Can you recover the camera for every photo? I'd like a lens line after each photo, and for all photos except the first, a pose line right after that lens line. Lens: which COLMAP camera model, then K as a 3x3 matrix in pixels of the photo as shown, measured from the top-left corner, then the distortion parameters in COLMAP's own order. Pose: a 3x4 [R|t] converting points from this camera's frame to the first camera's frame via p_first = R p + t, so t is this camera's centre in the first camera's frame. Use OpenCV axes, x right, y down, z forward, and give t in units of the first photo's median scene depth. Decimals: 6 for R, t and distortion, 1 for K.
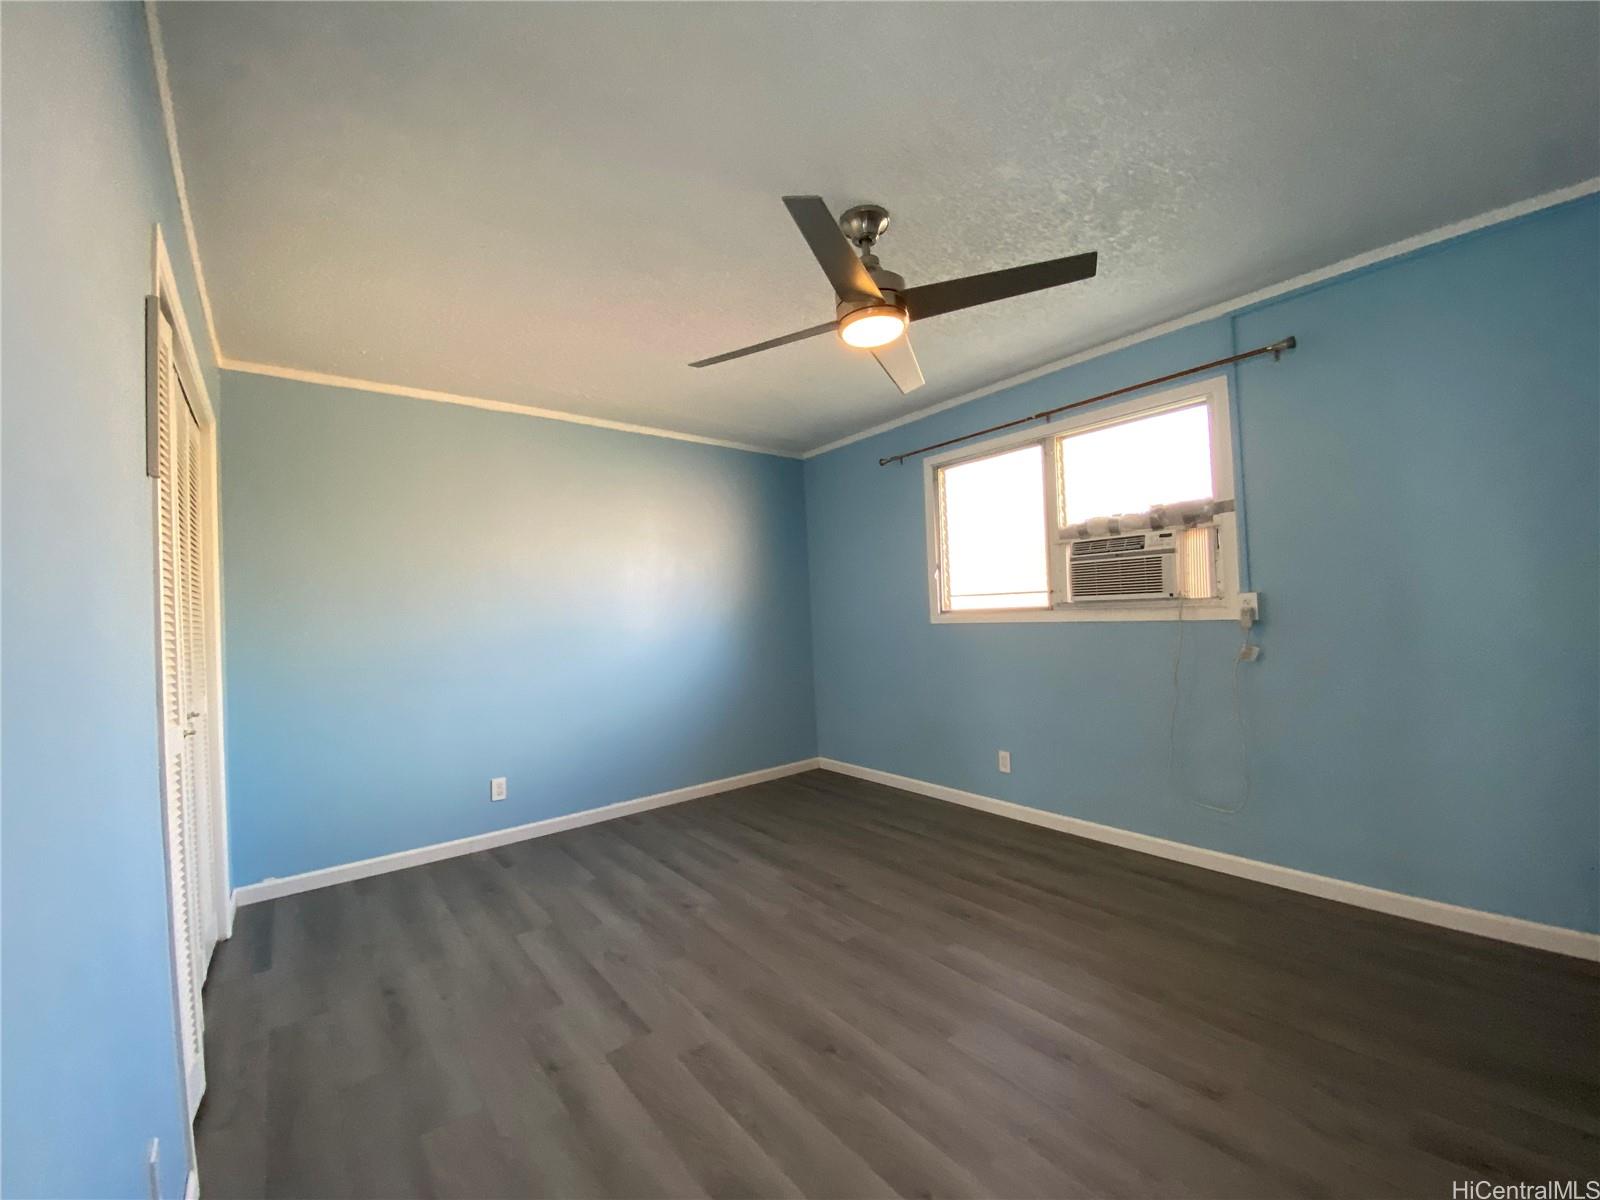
lens RADIAL K [[641.4, 0, 800.0], [0, 641.4, 600.0], [0, 0, 1]] dist [0.001090, -0.014643]
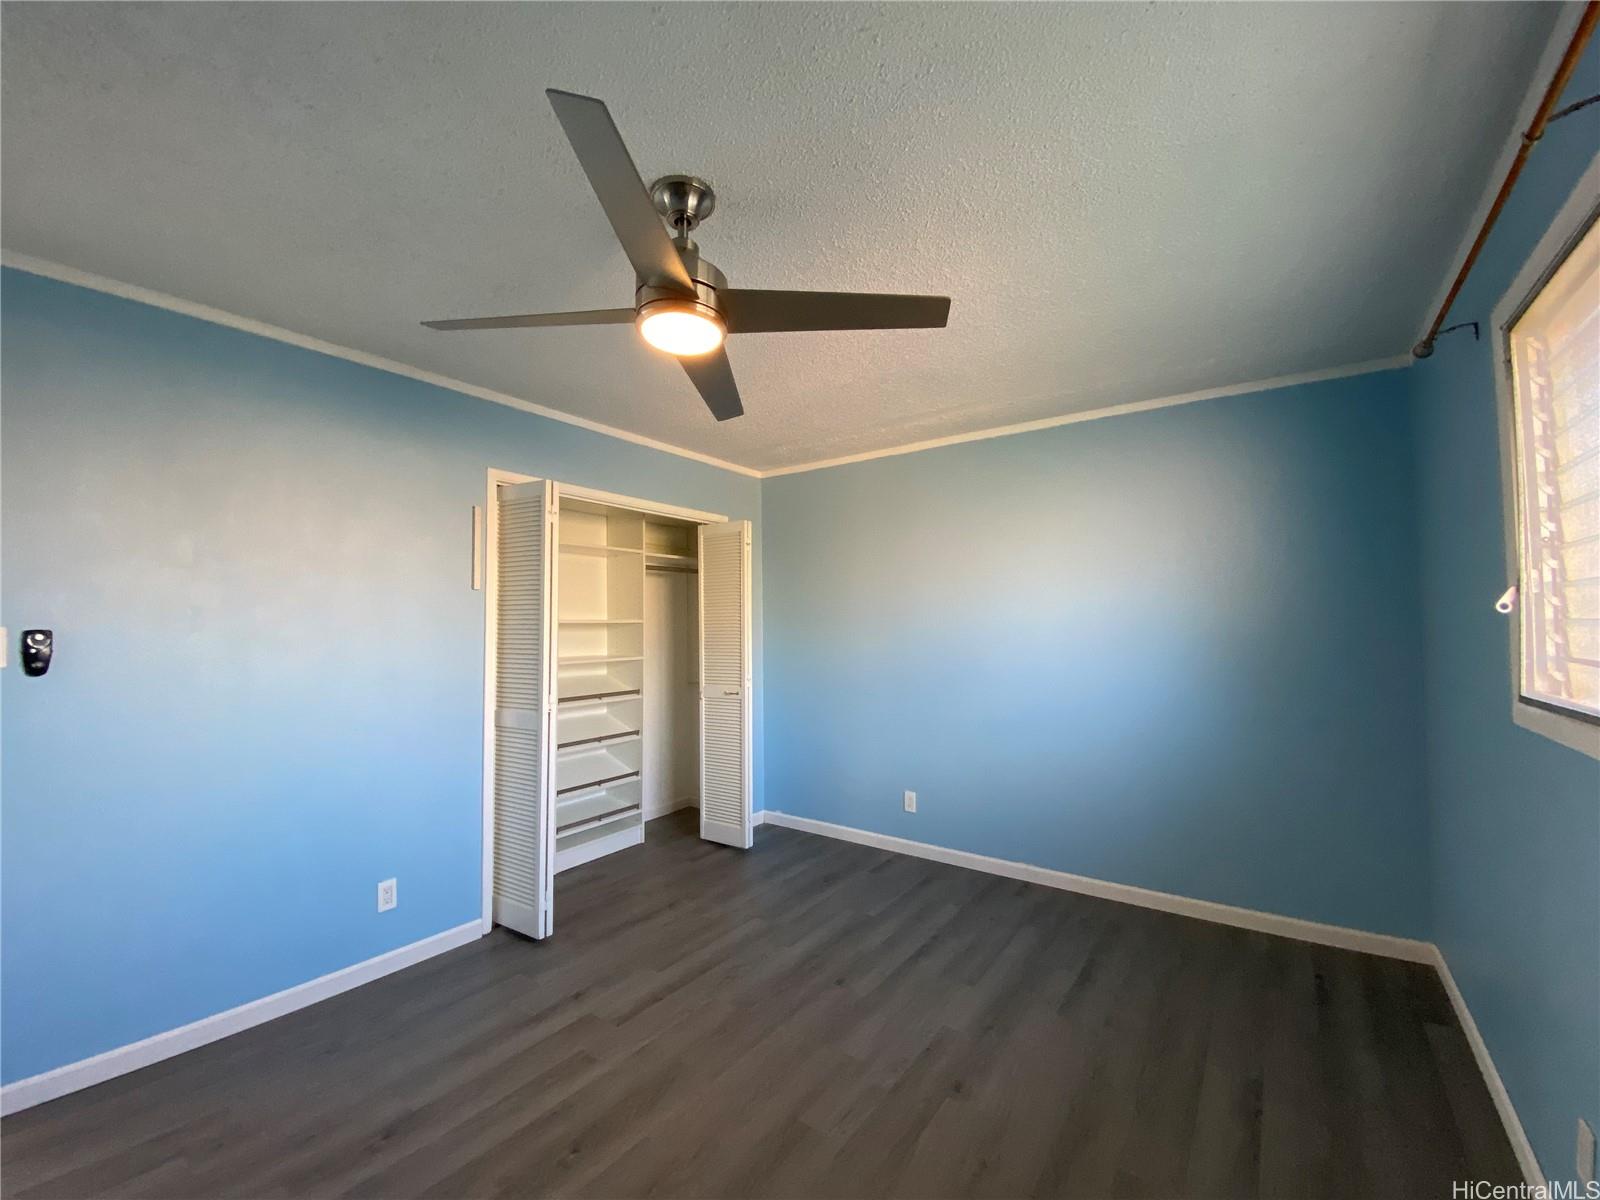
lens RADIAL K [[641.4, 0, 800.0], [0, 641.4, 600.0], [0, 0, 1]] dist [0.001090, -0.014643]
pose [[0.281915, 0.003445, -0.959433, 0.630342], [0.015405, 0.999848, 0.008117, -0.069173], [0.959316, -0.017068, 0.281819, 0.644830]]
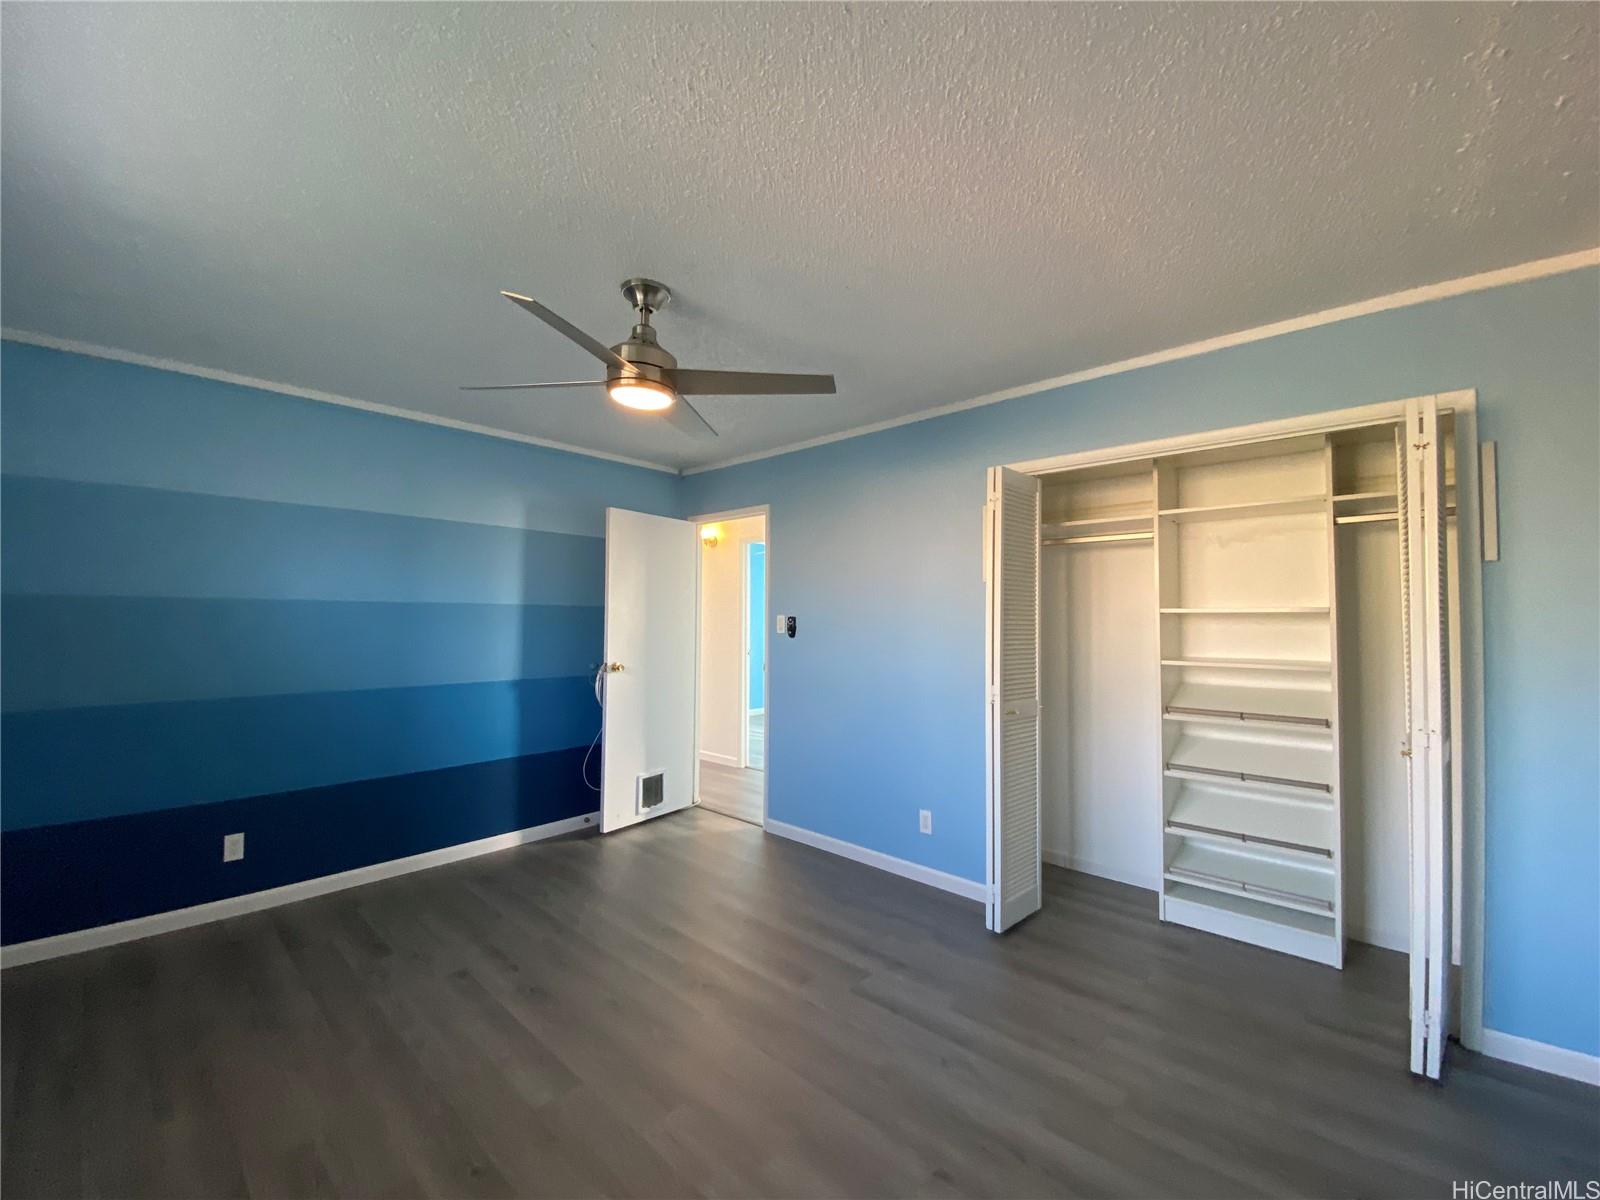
lens RADIAL K [[641.4, 0, 800.0], [0, 641.4, 600.0], [0, 0, 1]] dist [0.001090, -0.014643]
pose [[-0.986828, 0.034571, -0.158039, 0.022201], [0.041760, 0.998228, -0.042391, -0.022713], [0.156293, -0.048432, -0.986523, 1.454157]]
